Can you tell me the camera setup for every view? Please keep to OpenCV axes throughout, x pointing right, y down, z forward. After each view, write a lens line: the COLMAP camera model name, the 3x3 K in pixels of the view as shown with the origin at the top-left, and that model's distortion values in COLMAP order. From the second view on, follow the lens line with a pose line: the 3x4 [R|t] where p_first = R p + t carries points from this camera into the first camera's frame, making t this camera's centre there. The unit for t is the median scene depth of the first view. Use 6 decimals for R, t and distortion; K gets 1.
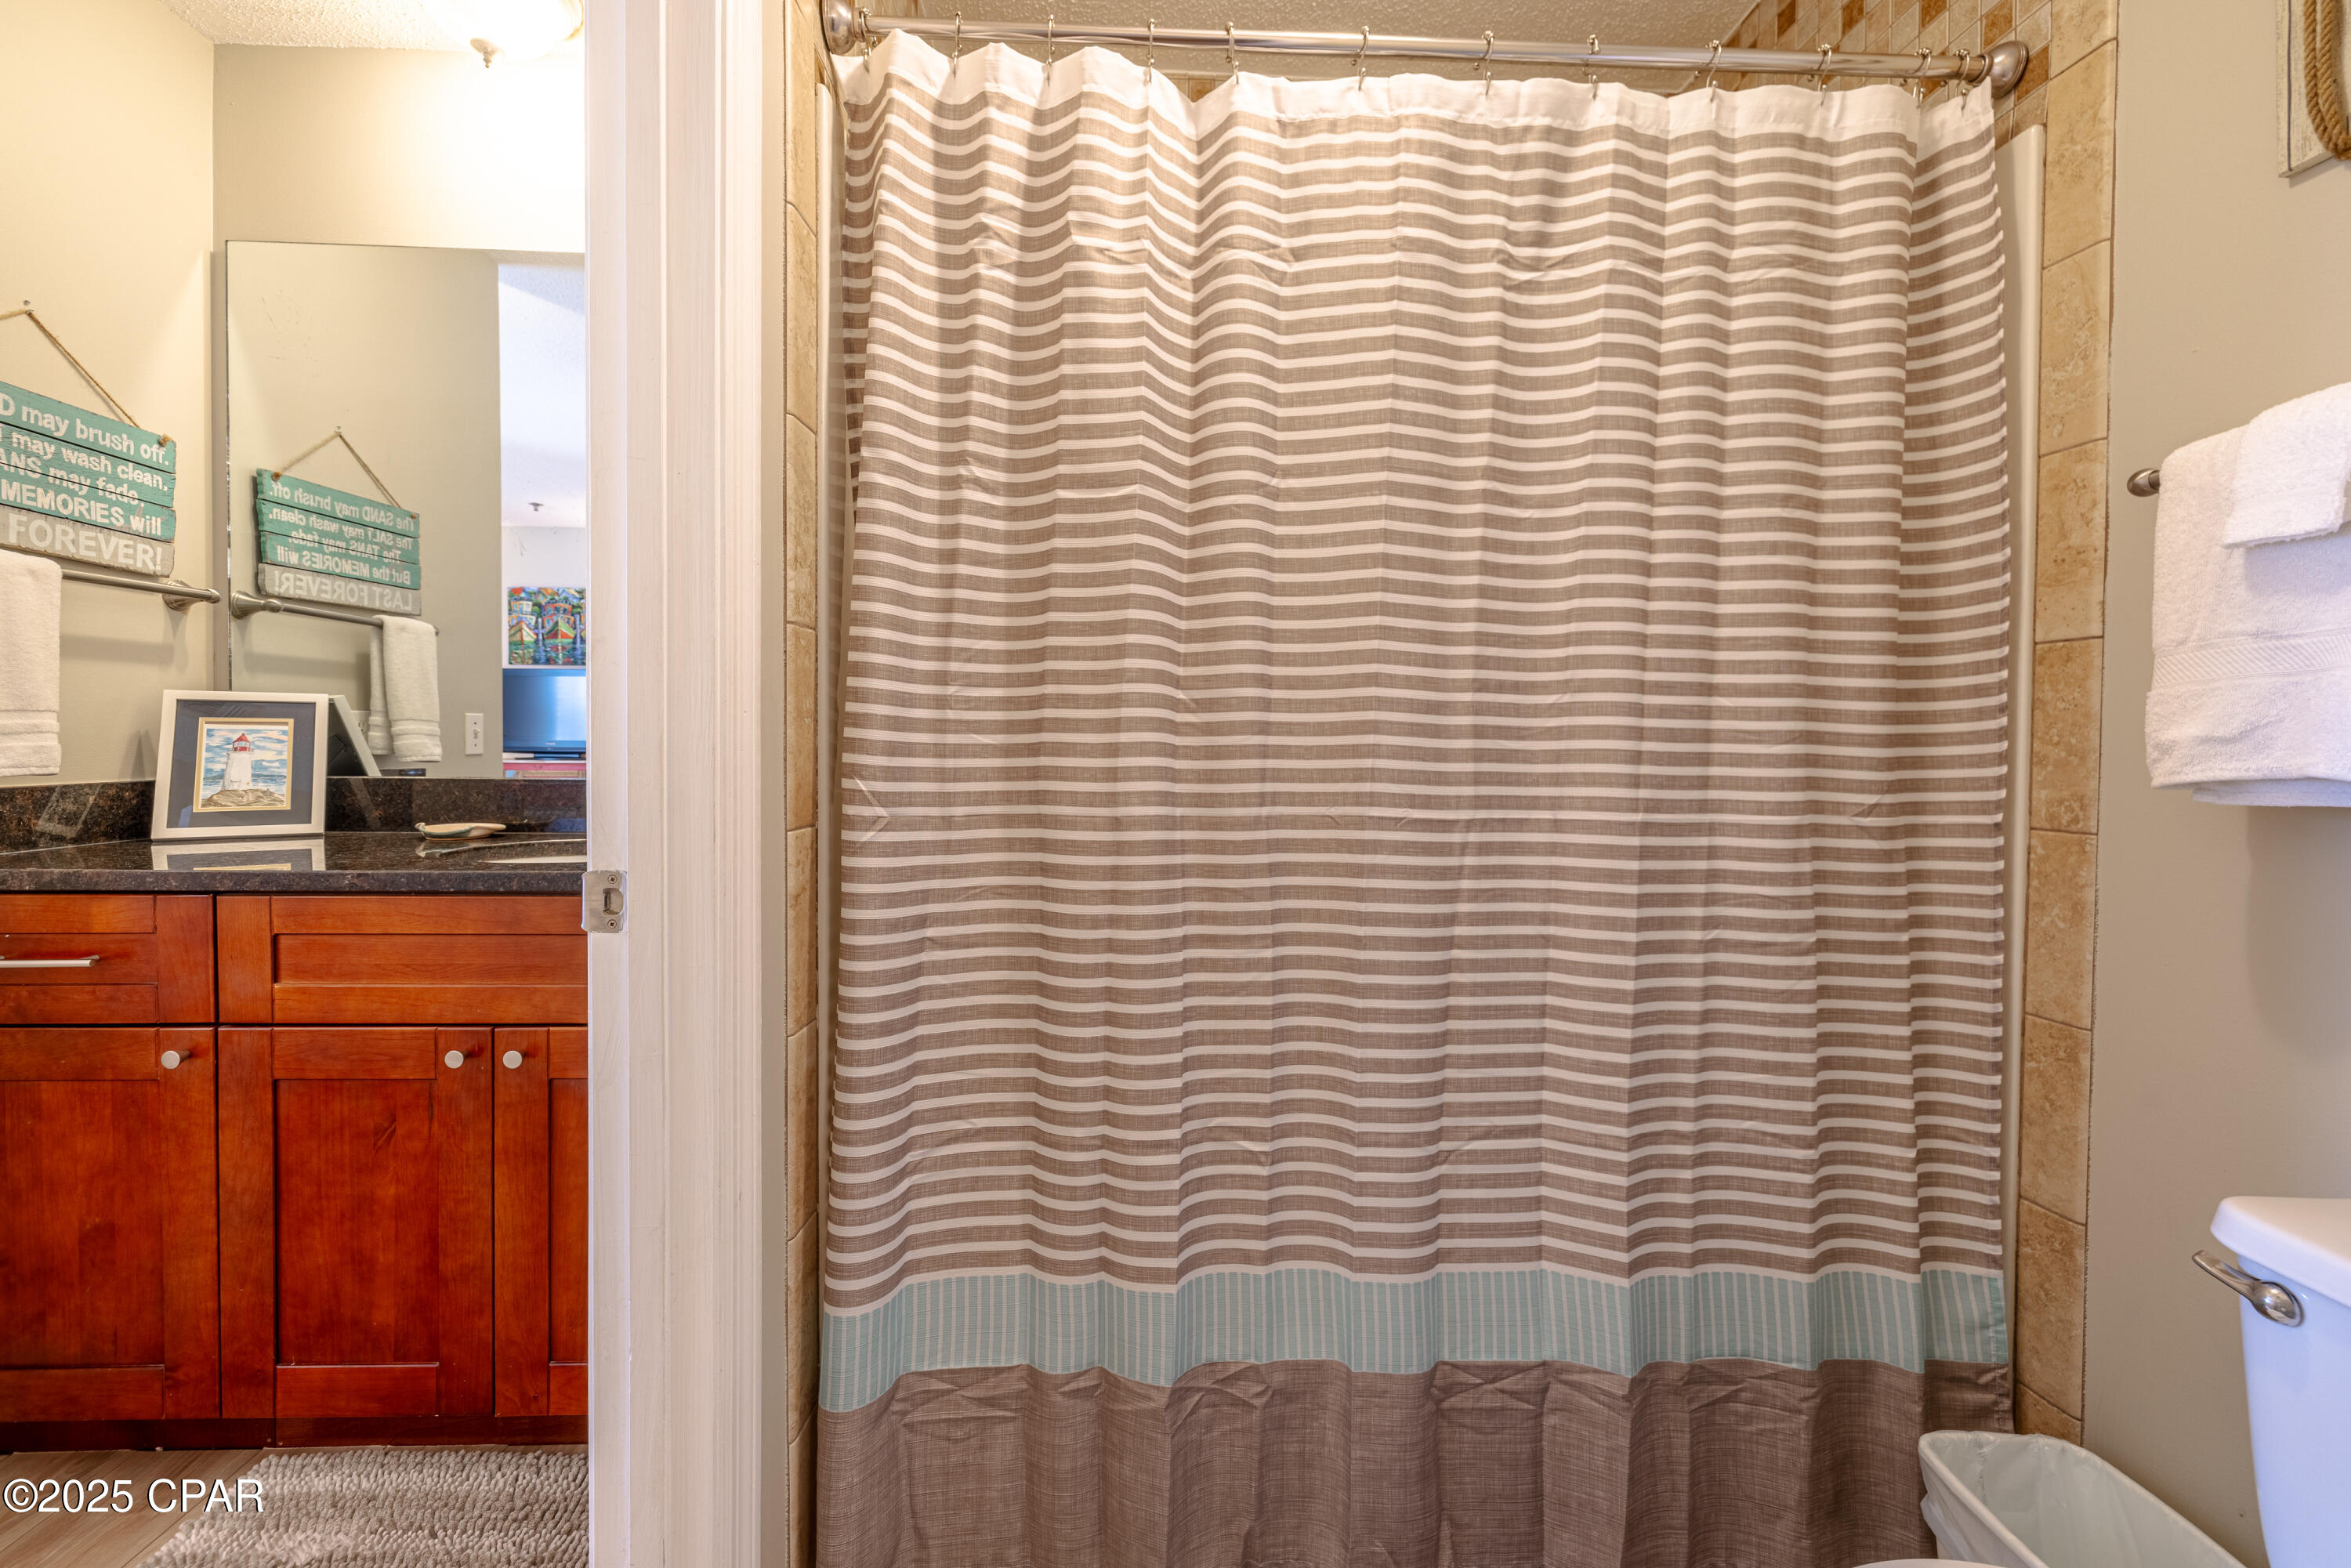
lens RADIAL K [[986.6, 0, 1170.9], [0, 986.6, 764.3], [0, 0, 1]] dist [0.004441, -0.000602]
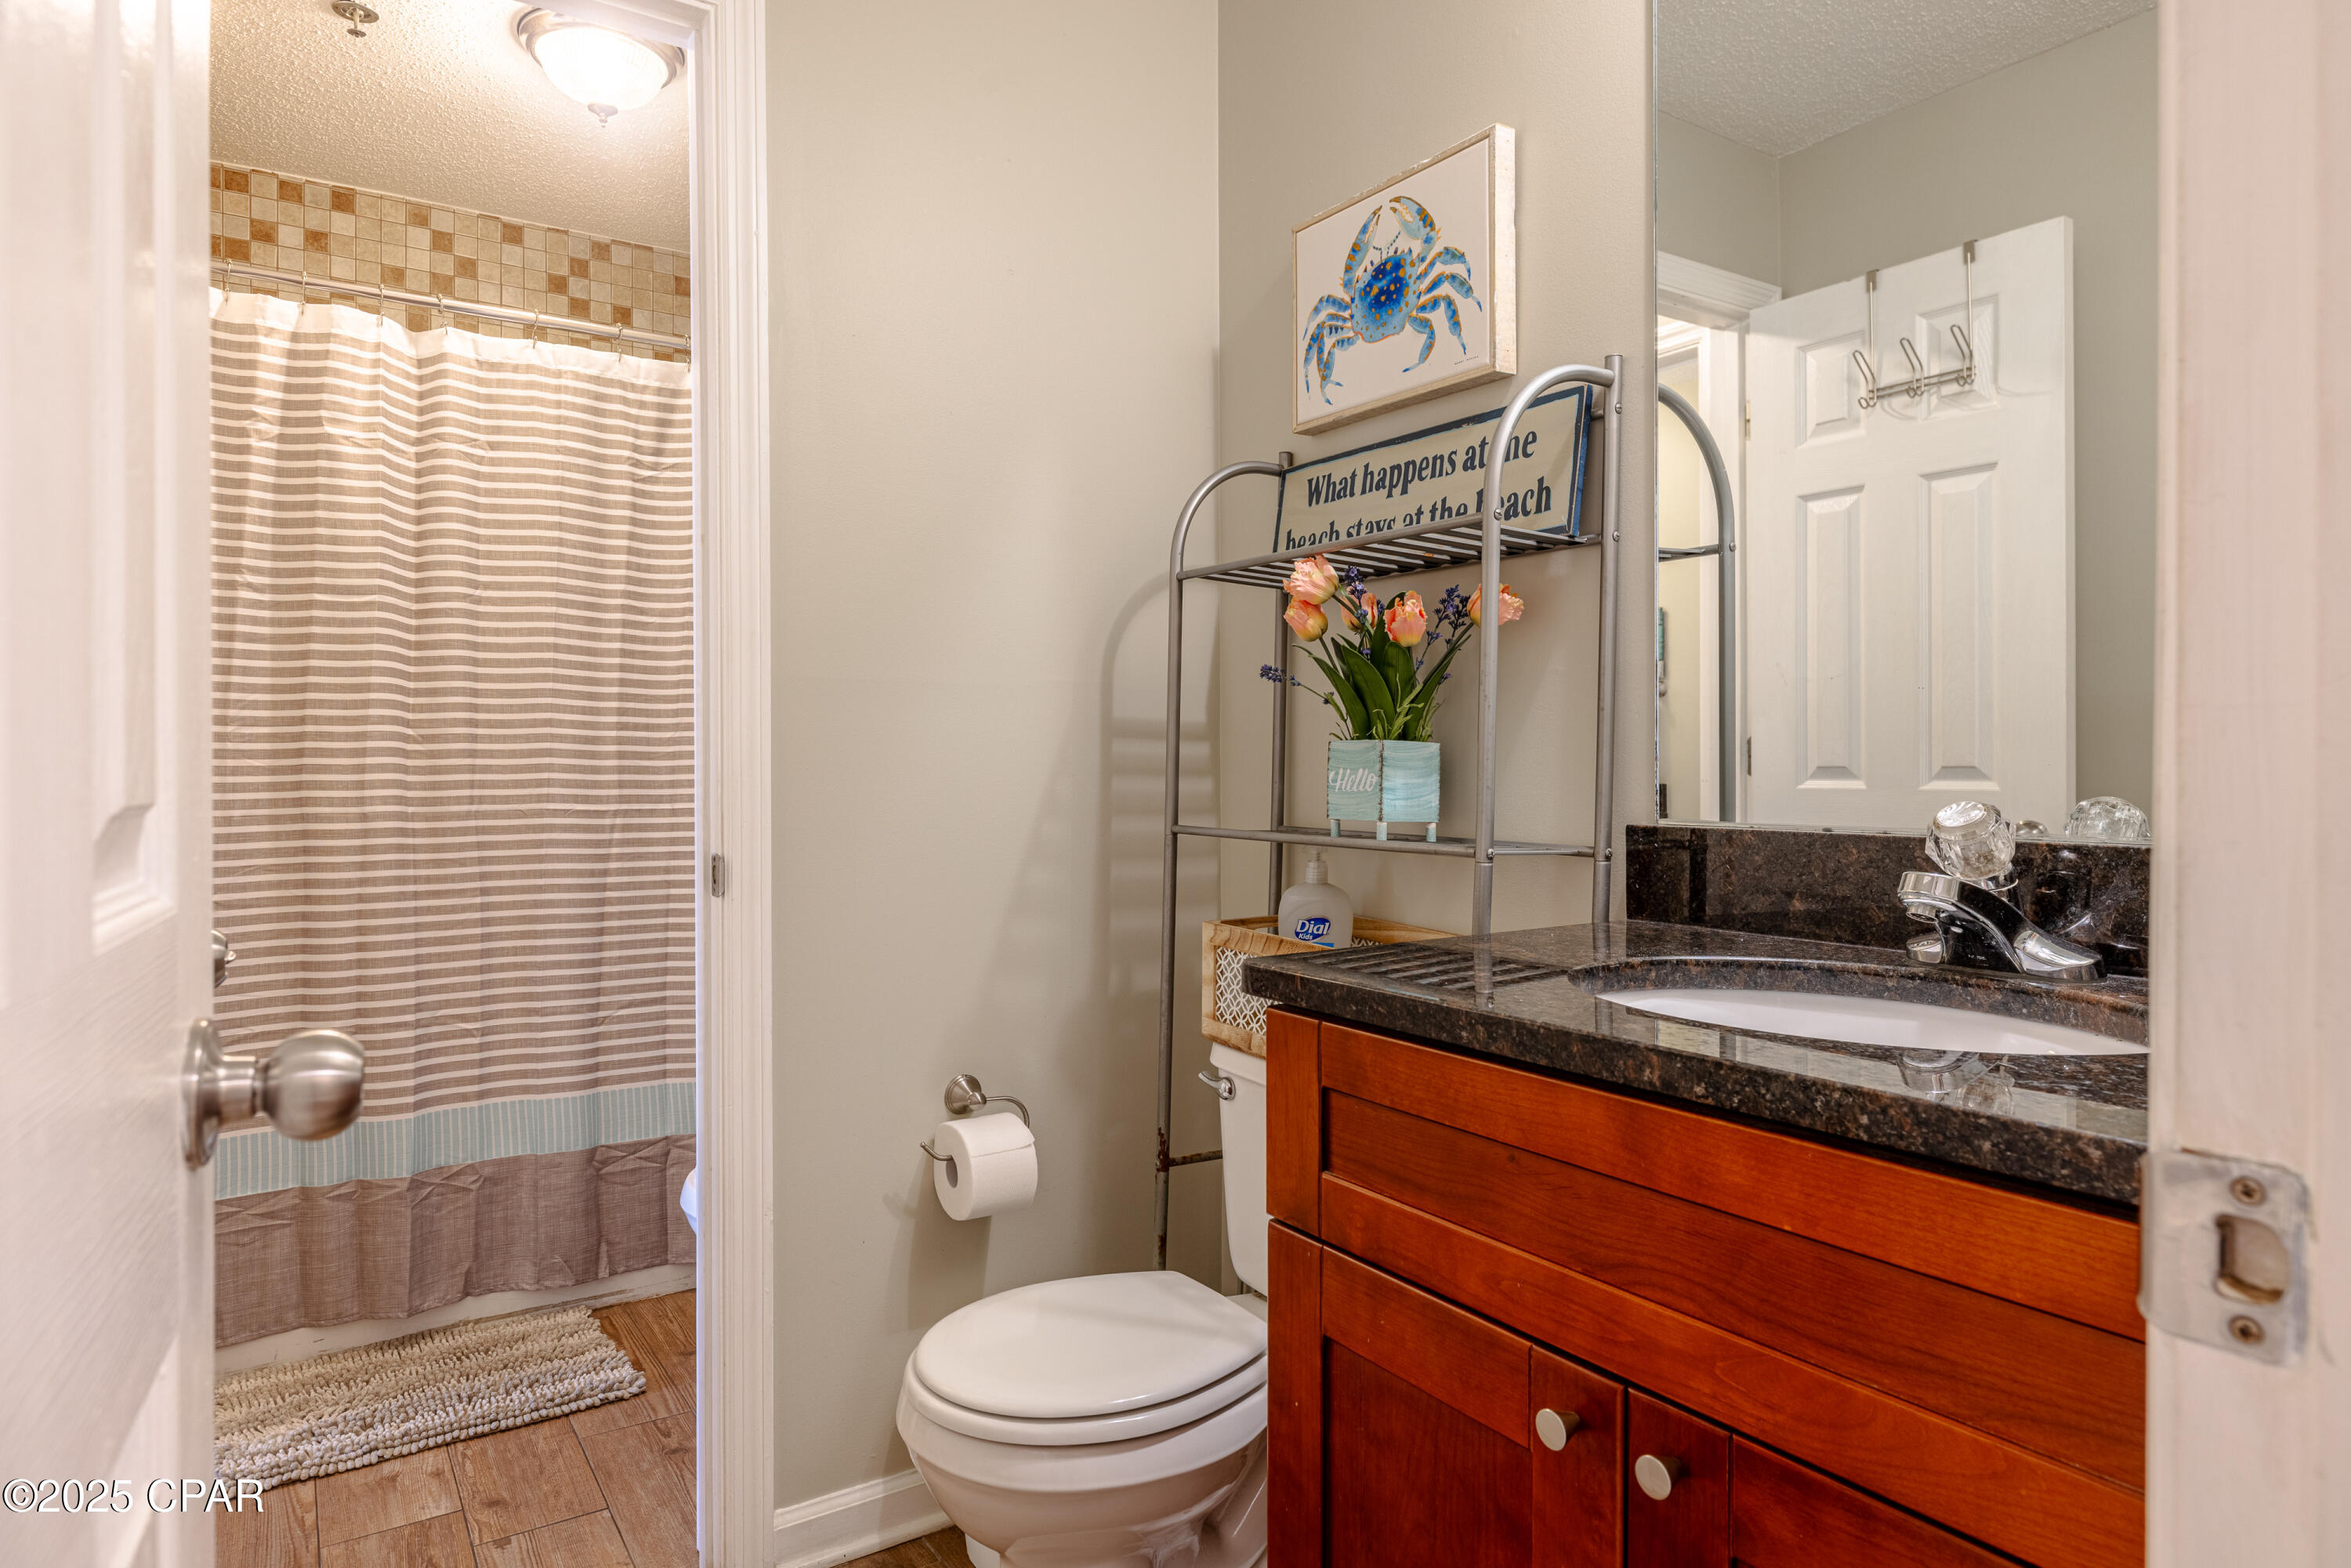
lens RADIAL K [[1398.8, 0, 1163.4], [0, 1398.8, 770.8], [0, 0, 1]] dist [-0.003438, 0.000467]
pose [[0.870194, -0.012484, 0.492552, -0.041749], [0.020934, 0.999713, -0.011645, 0.038042], [-0.492265, 0.020444, 0.870205, -1.432104]]
